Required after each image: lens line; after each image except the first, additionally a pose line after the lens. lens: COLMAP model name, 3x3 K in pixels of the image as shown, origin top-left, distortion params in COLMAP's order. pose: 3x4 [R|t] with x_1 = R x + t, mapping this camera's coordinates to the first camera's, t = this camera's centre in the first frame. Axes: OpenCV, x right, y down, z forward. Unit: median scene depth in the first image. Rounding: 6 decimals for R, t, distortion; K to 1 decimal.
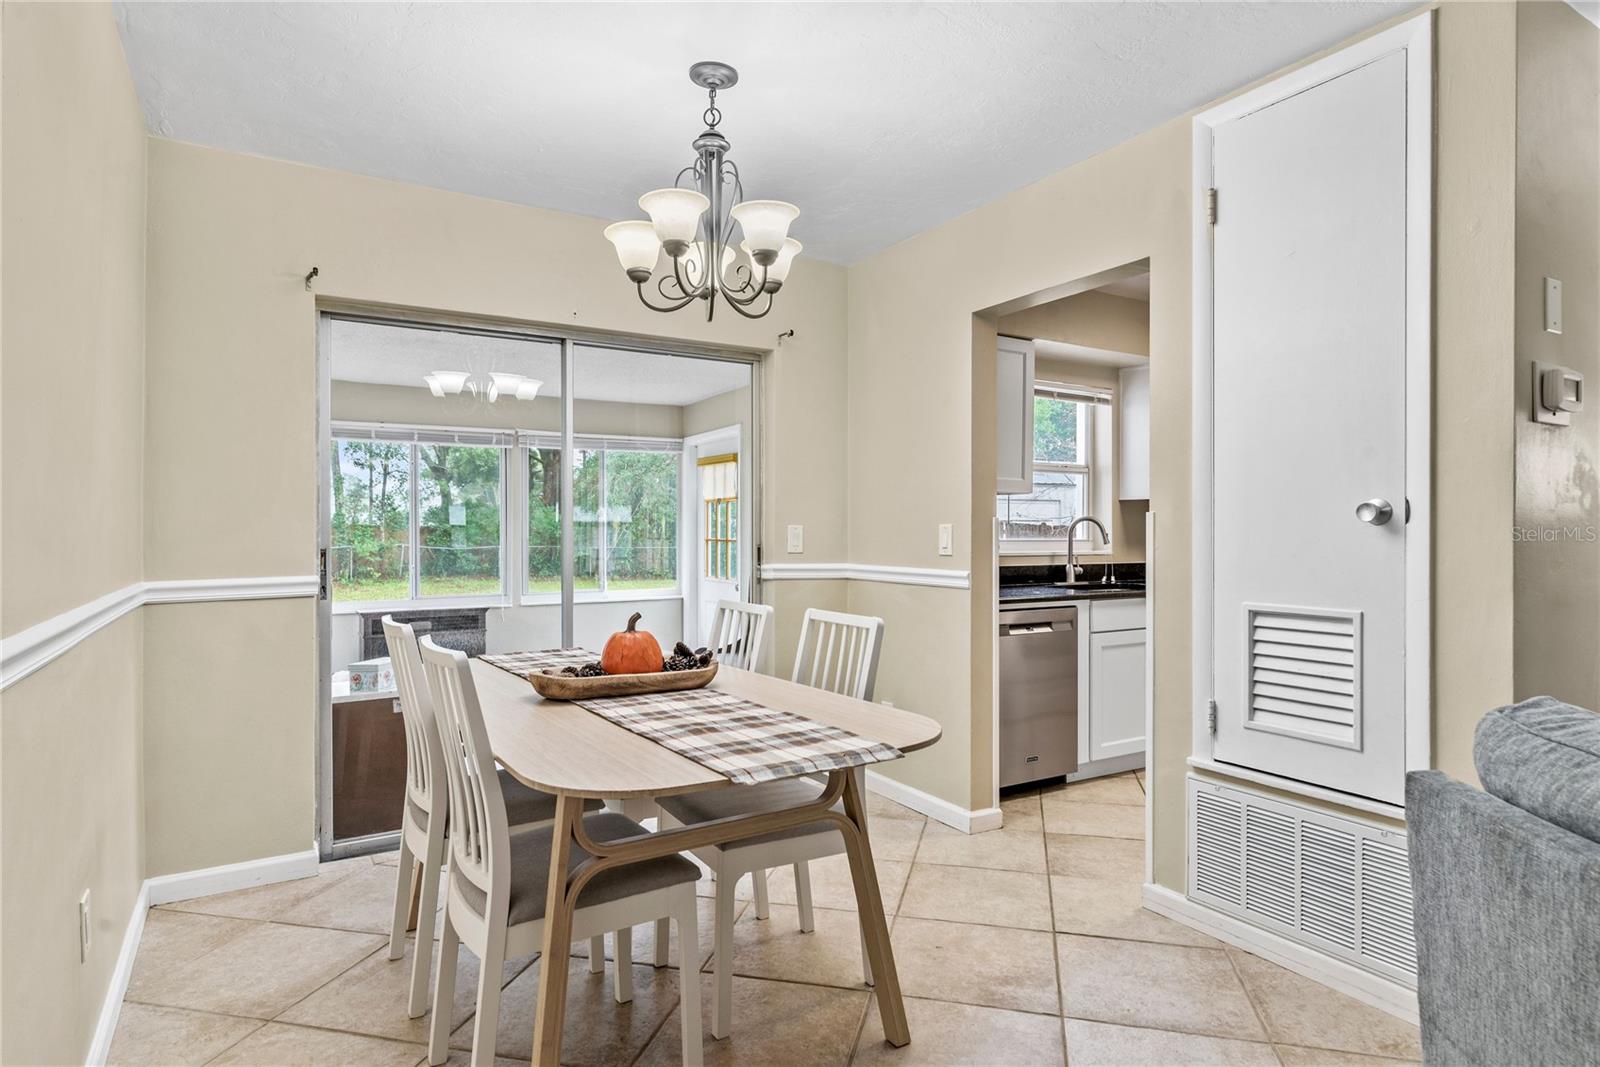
lens RADIAL K [[877.6, 0, 791.7], [0, 877.6, 530.6], [0, 0, 1]] dist [0.008857, -0.001430]
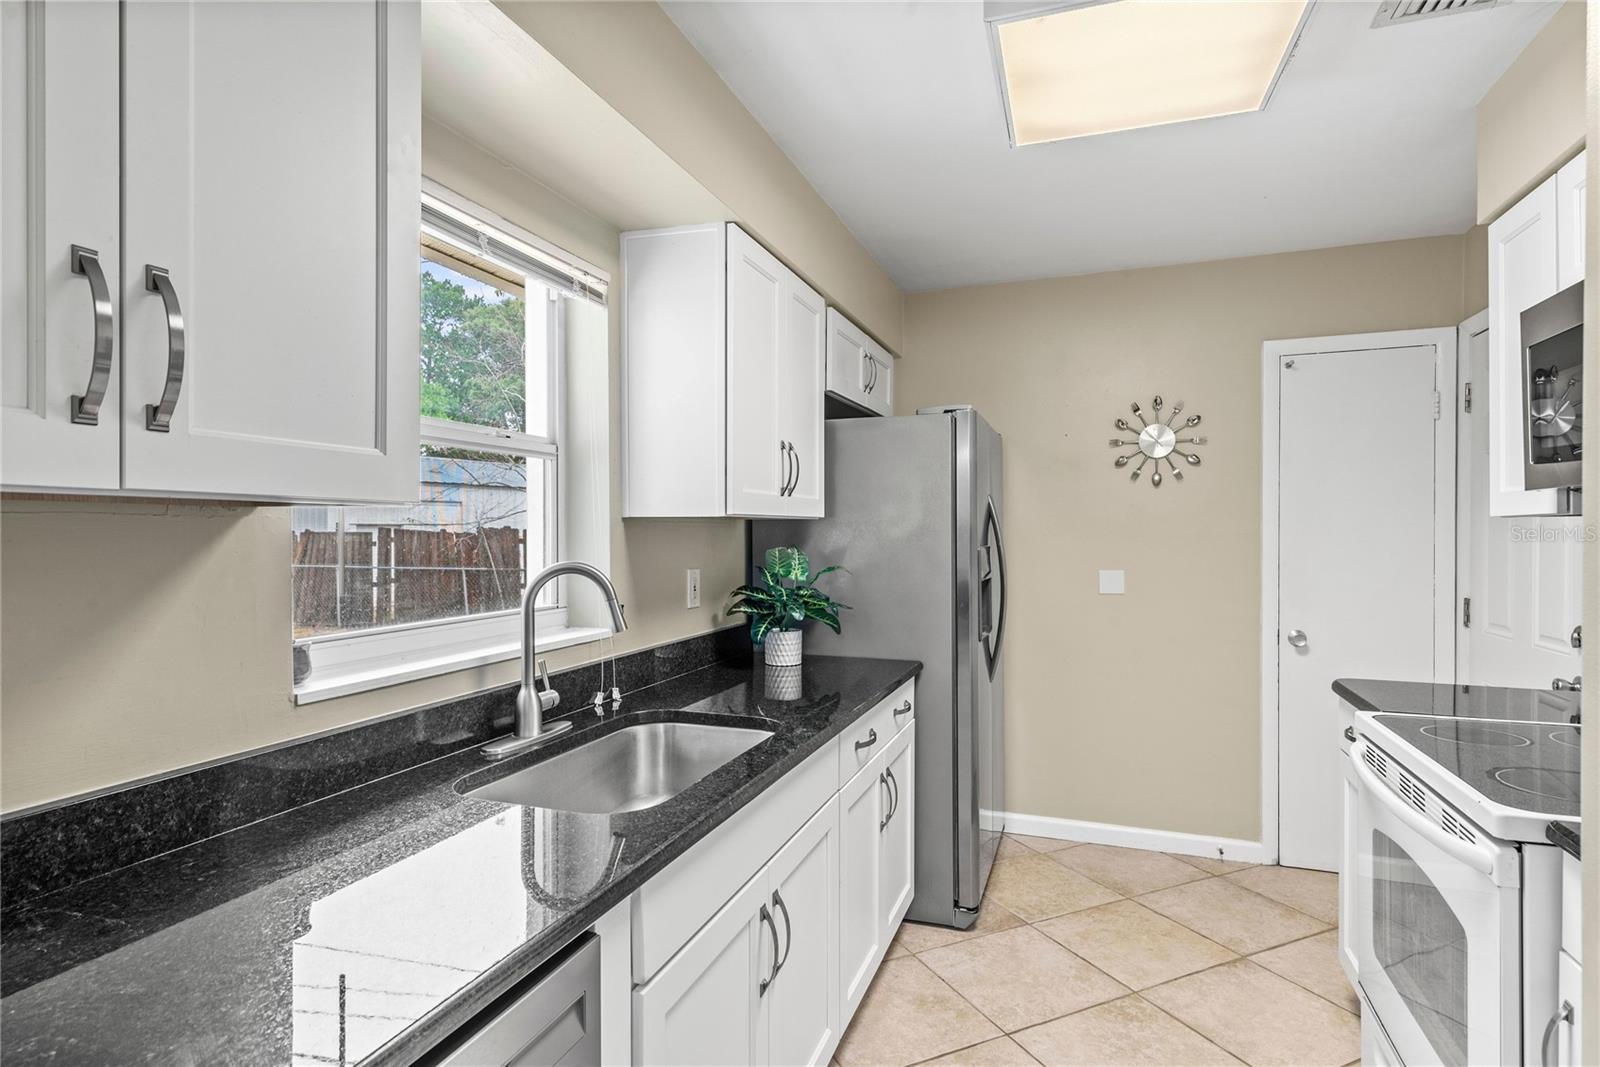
lens RADIAL K [[839.6, 0, 799.4], [0, 839.6, 535.9], [0, 0, 1]] dist [0.011505, -0.002398]
pose [[0.777126, -0.009798, 0.629269, 0.171302], [0.006147, 0.999949, 0.007979, -0.028438], [-0.629315, -0.002333, 0.777147, 0.614461]]
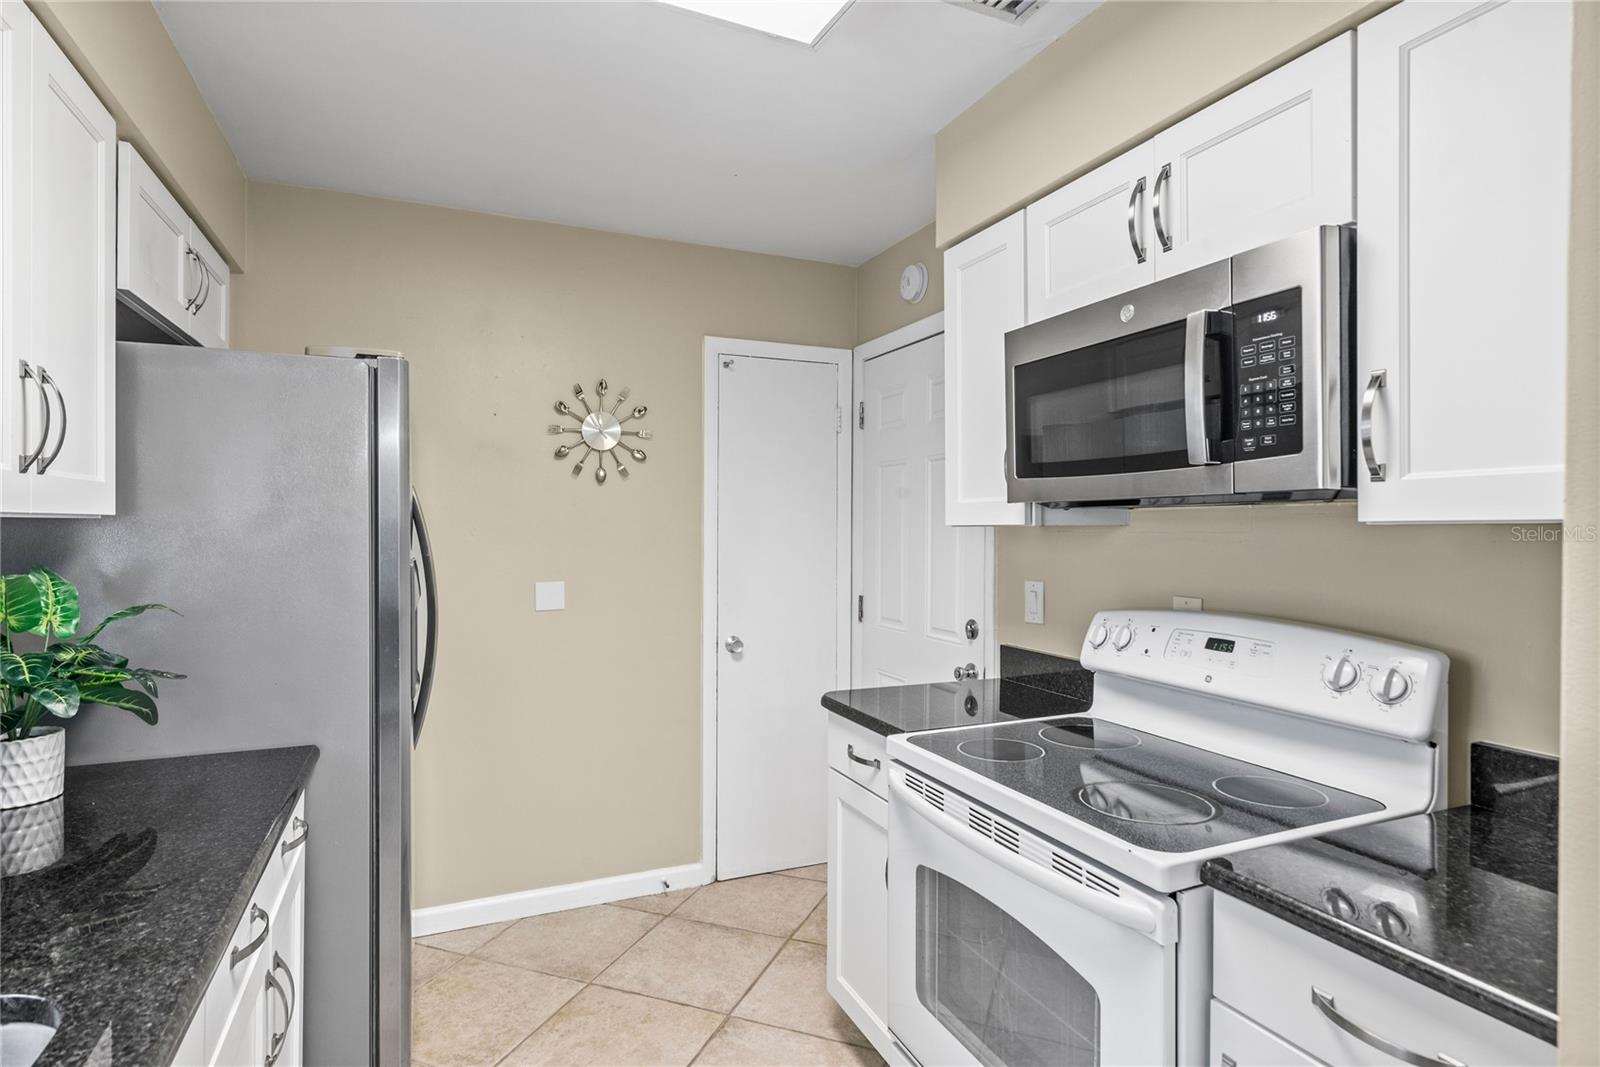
lens RADIAL K [[839.6, 0, 810.6], [0, 839.6, 530.9], [0, 0, 1]] dist [0.011505, -0.002398]
pose [[0.117104, -0.009120, 0.993078, 0.255497], [-0.002497, 0.999952, 0.009478, -0.033918], [-0.993116, -0.003590, 0.117076, 0.746143]]
